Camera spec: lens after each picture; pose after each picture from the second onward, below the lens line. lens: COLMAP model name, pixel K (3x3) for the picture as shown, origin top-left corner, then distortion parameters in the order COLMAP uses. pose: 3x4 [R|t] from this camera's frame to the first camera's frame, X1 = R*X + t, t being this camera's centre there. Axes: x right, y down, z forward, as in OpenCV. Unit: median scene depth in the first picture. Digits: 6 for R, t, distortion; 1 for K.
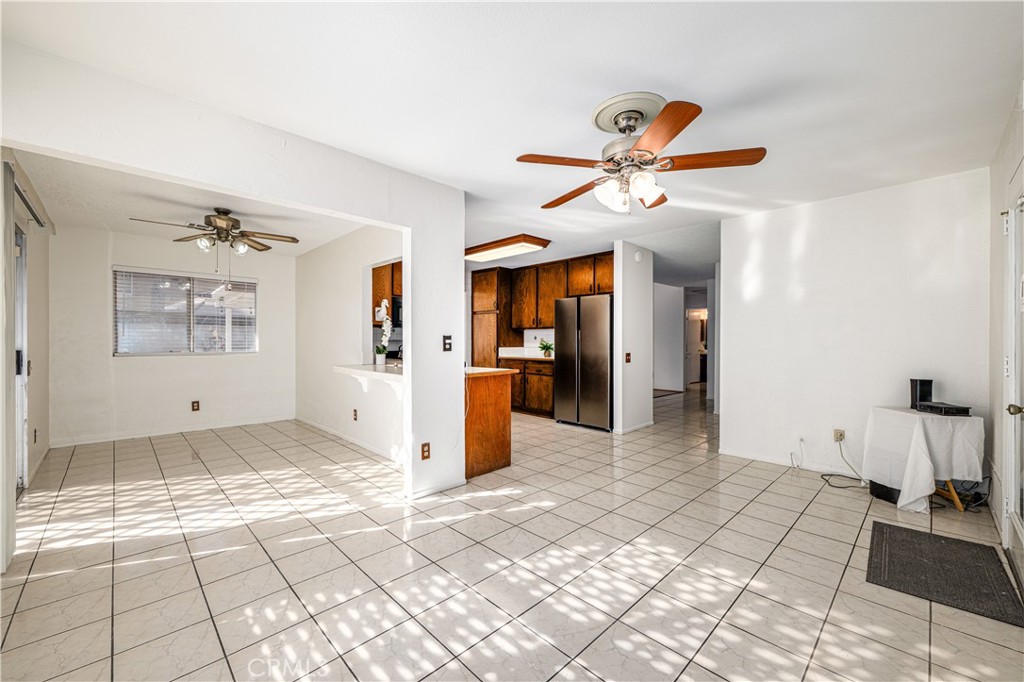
lens RADIAL K [[405.9, 0, 511.8], [0, 405.9, 343.7], [0, 0, 1]] dist [-0.001813, 0.000188]
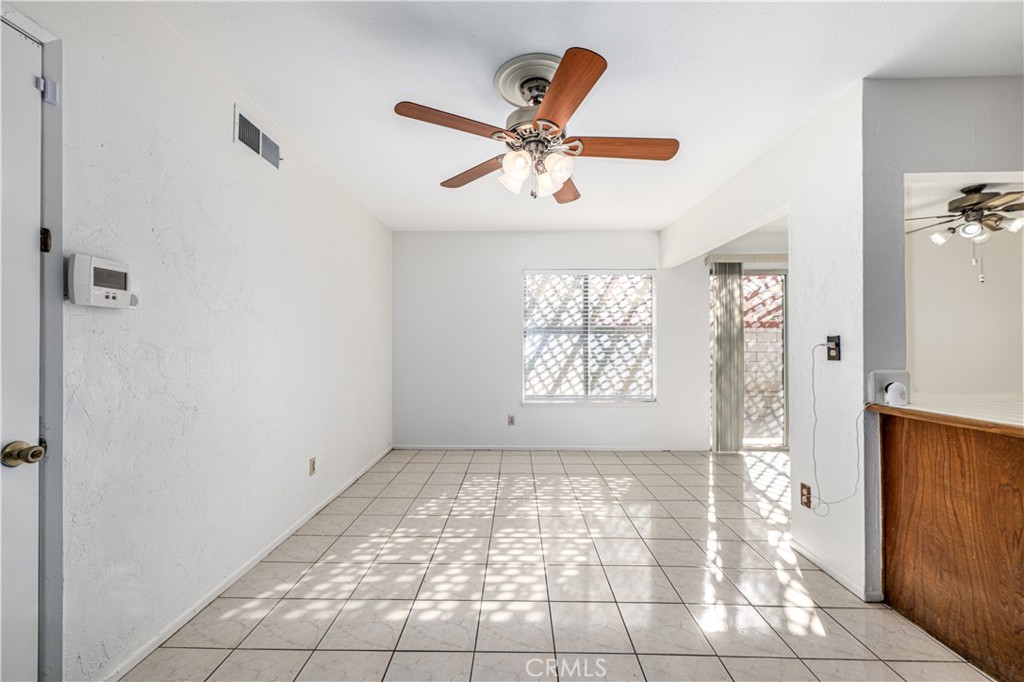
lens RADIAL K [[405.9, 0, 513.8], [0, 405.9, 340.6], [0, 0, 1]] dist [-0.001813, 0.000188]
pose [[-0.707508, -0.009373, -0.706644, 0.974052], [-0.005381, 0.999955, -0.007876, -0.007030], [0.706685, -0.001770, -0.707526, 1.669702]]
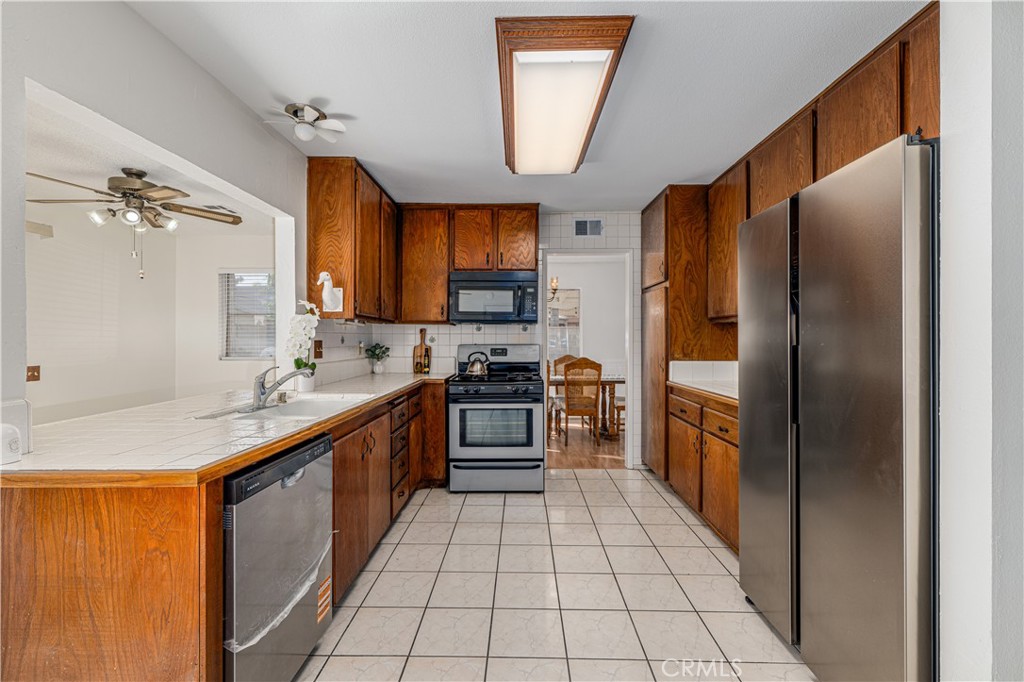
lens RADIAL K [[431.6, 0, 514.5], [0, 431.6, 340.1], [0, 0, 1]] dist [-0.004045, -0.000252]
pose [[0.702841, 0.003837, -0.711336, 0.622241], [-0.007705, 0.999968, -0.002219, -0.038644], [0.711305, 0.007041, 0.702848, 1.711313]]
